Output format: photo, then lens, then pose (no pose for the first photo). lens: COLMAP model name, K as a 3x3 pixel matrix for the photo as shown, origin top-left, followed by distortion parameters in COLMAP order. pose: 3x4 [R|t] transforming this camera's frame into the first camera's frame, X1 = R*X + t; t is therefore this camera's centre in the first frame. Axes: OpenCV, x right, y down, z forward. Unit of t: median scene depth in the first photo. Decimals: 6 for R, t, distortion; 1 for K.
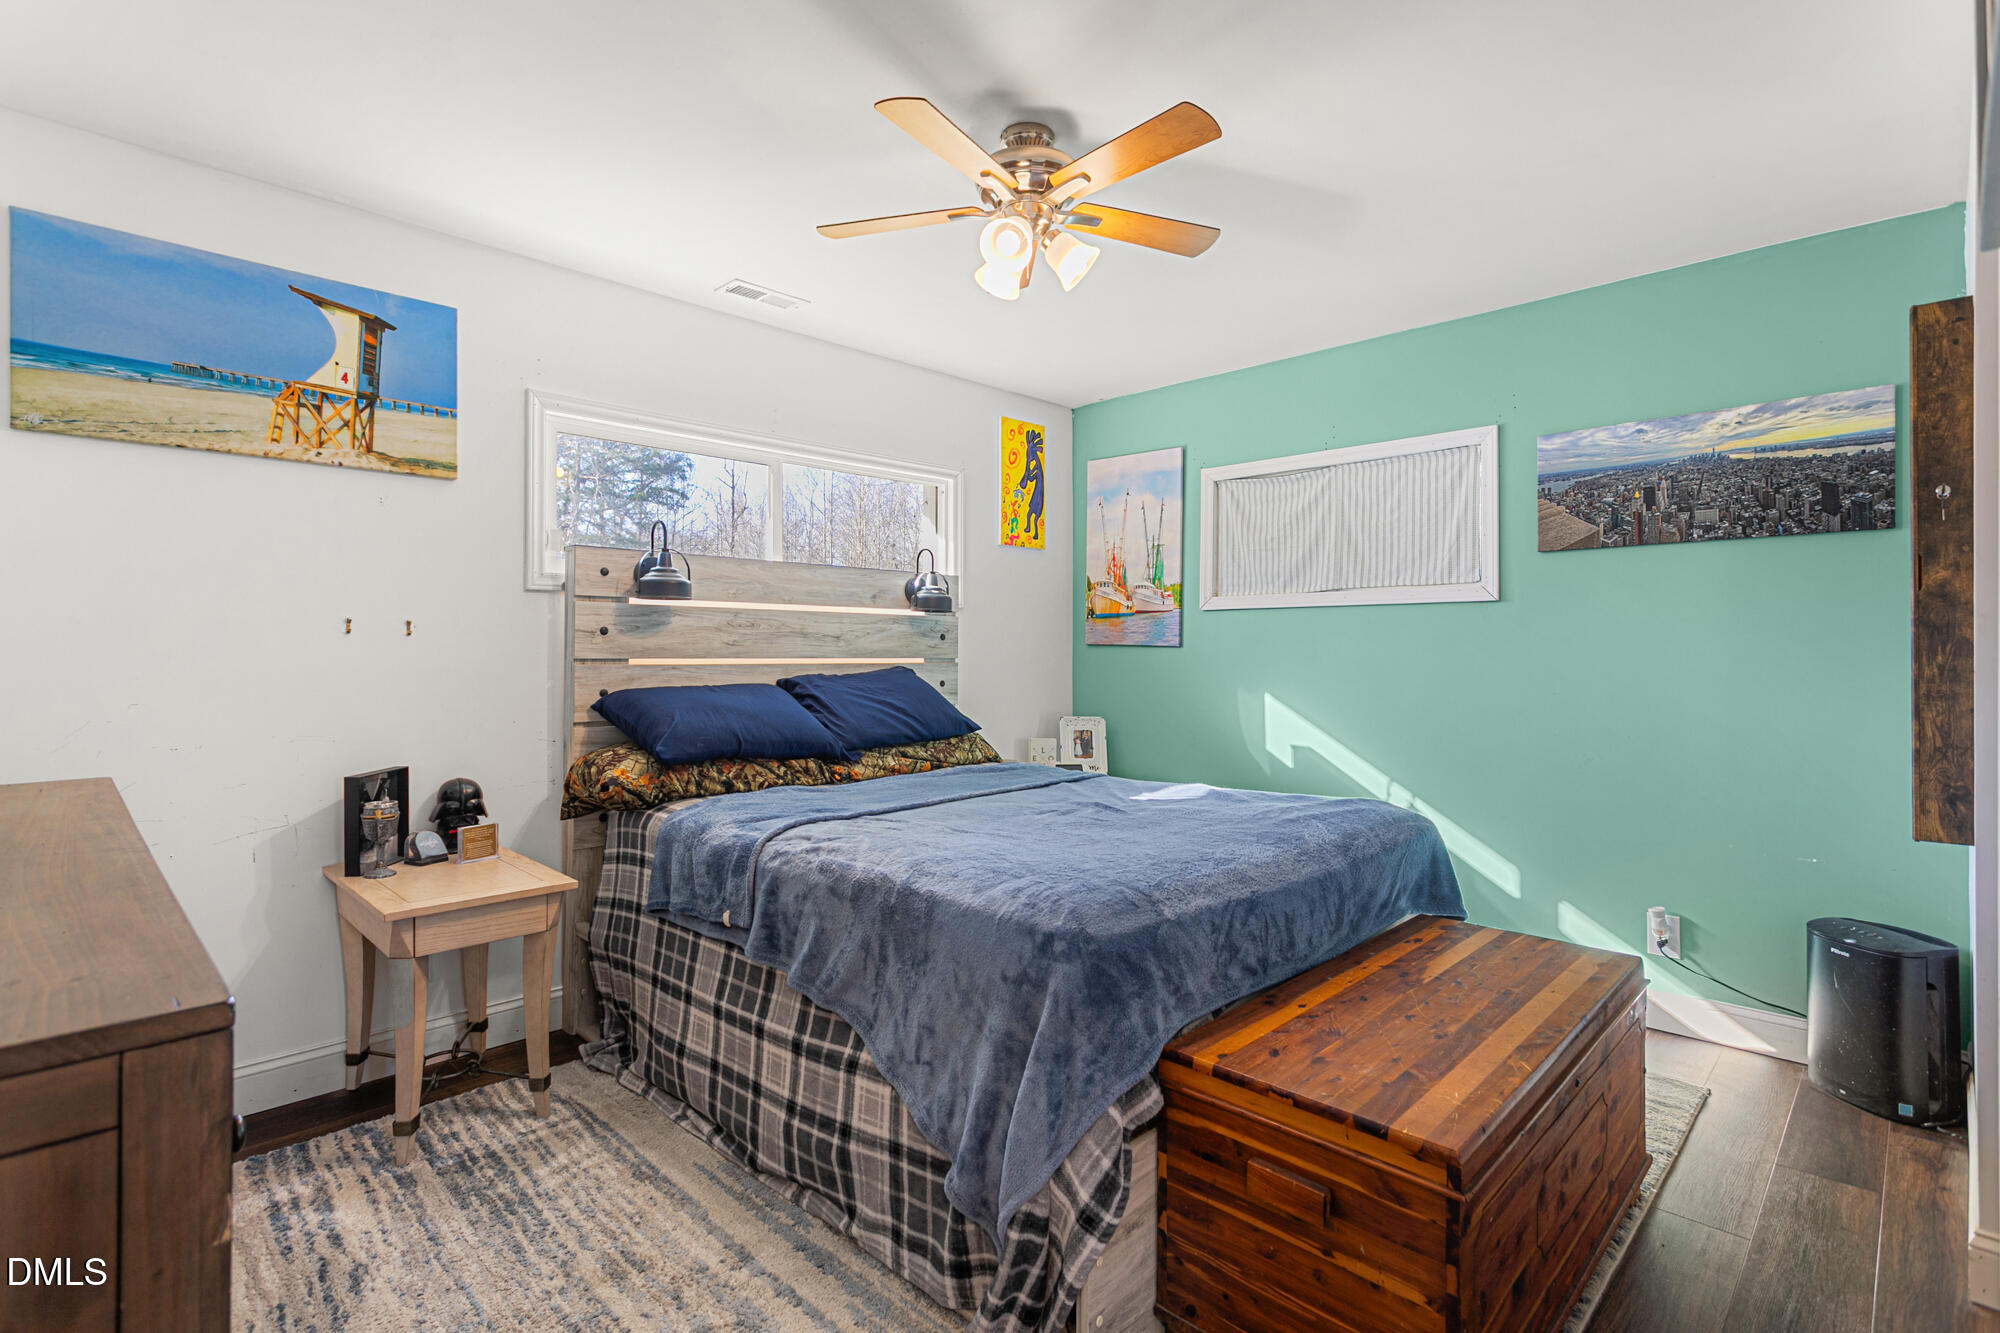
lens RADIAL K [[957.4, 0, 1020.6], [0, 957.4, 660.1], [0, 0, 1]] dist [0.000246, 0.001690]
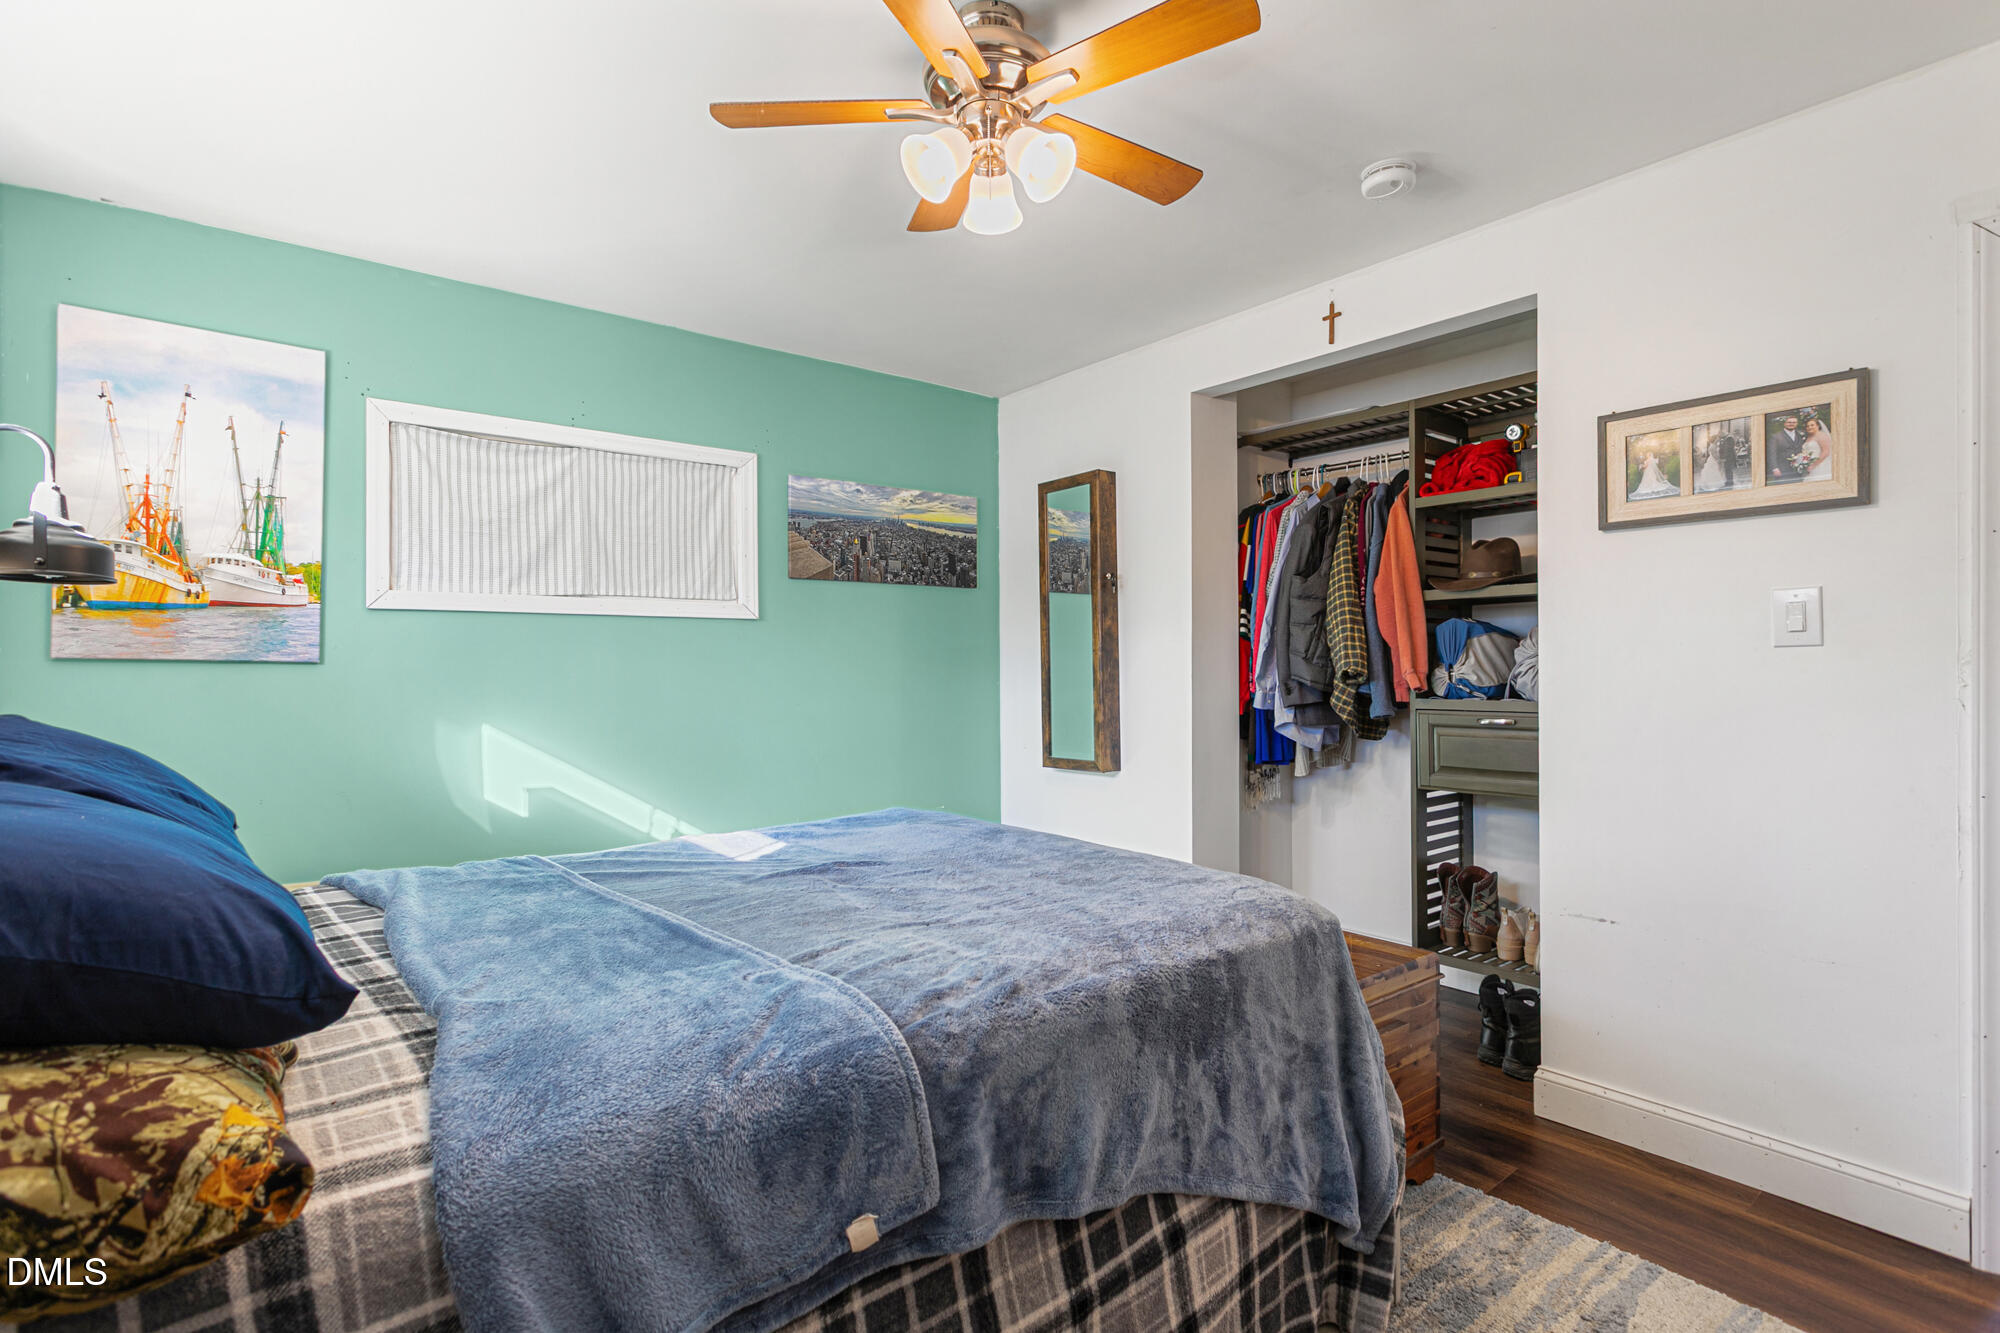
lens RADIAL K [[957.4, 0, 1018.6], [0, 957.4, 662.4], [0, 0, 1]] dist [0.000246, 0.001690]
pose [[0.128545, 0.001647, 0.991702, -0.534625], [0.014620, 0.999887, -0.003556, -0.006749], [-0.991596, 0.014956, 0.128506, 0.598254]]
